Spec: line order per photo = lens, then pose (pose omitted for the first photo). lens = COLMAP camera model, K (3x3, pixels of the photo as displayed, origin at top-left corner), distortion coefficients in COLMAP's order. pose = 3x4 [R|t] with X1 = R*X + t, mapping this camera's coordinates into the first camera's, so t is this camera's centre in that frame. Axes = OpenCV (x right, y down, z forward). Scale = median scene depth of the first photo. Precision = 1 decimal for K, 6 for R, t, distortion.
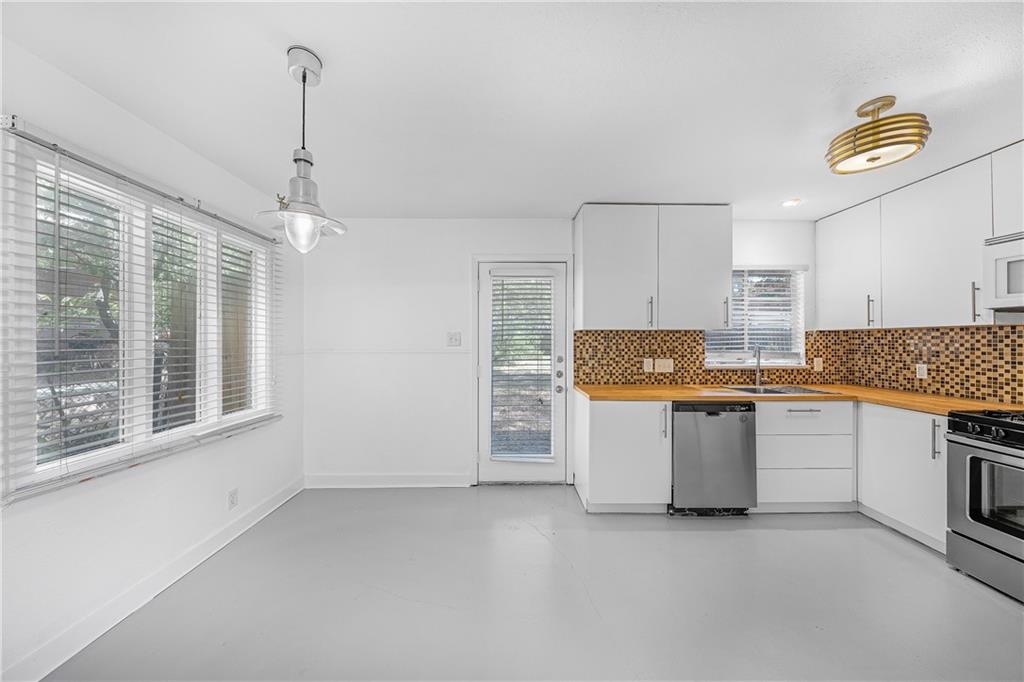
lens RADIAL K [[358.0, 0, 508.1], [0, 358.0, 340.2], [0, 0, 1]] dist [0.000789, 0.000042]
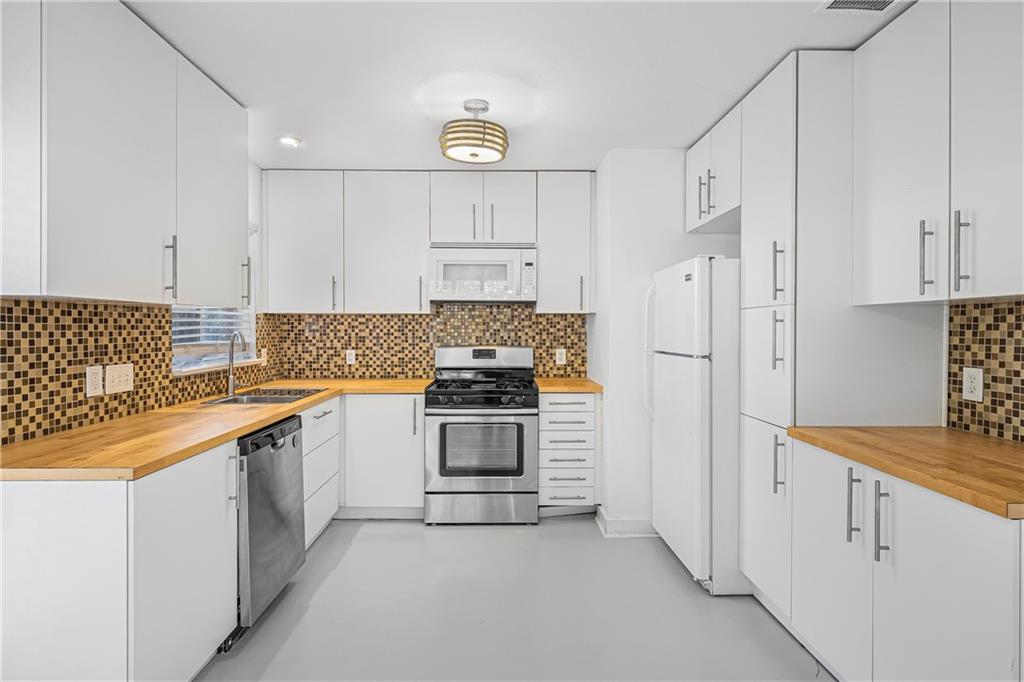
lens RADIAL K [[533.6, 0, 515.1], [0, 533.6, 331.9], [0, 0, 1]] dist [-0.000268, 0.000162]
pose [[-0.037691, -0.010433, 0.999235, -0.310121], [-0.003778, 0.999940, 0.010298, -0.000593], [-0.999282, -0.003387, -0.037728, 0.519539]]
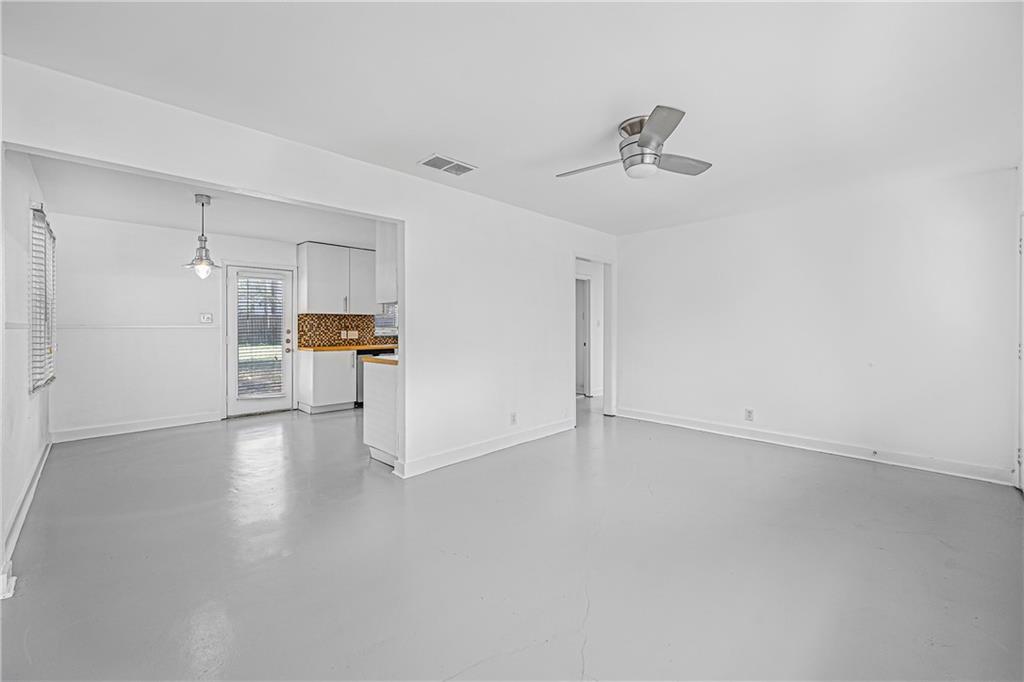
lens RADIAL K [[401.6, 0, 509.1], [0, 401.6, 329.8], [0, 0, 1]] dist [0.002160, -0.000080]
pose [[0.710357, -0.006134, 0.703815, -0.429949], [-0.001205, 0.999950, 0.009931, 0.027472], [-0.703841, -0.007903, 0.710314, -0.993220]]
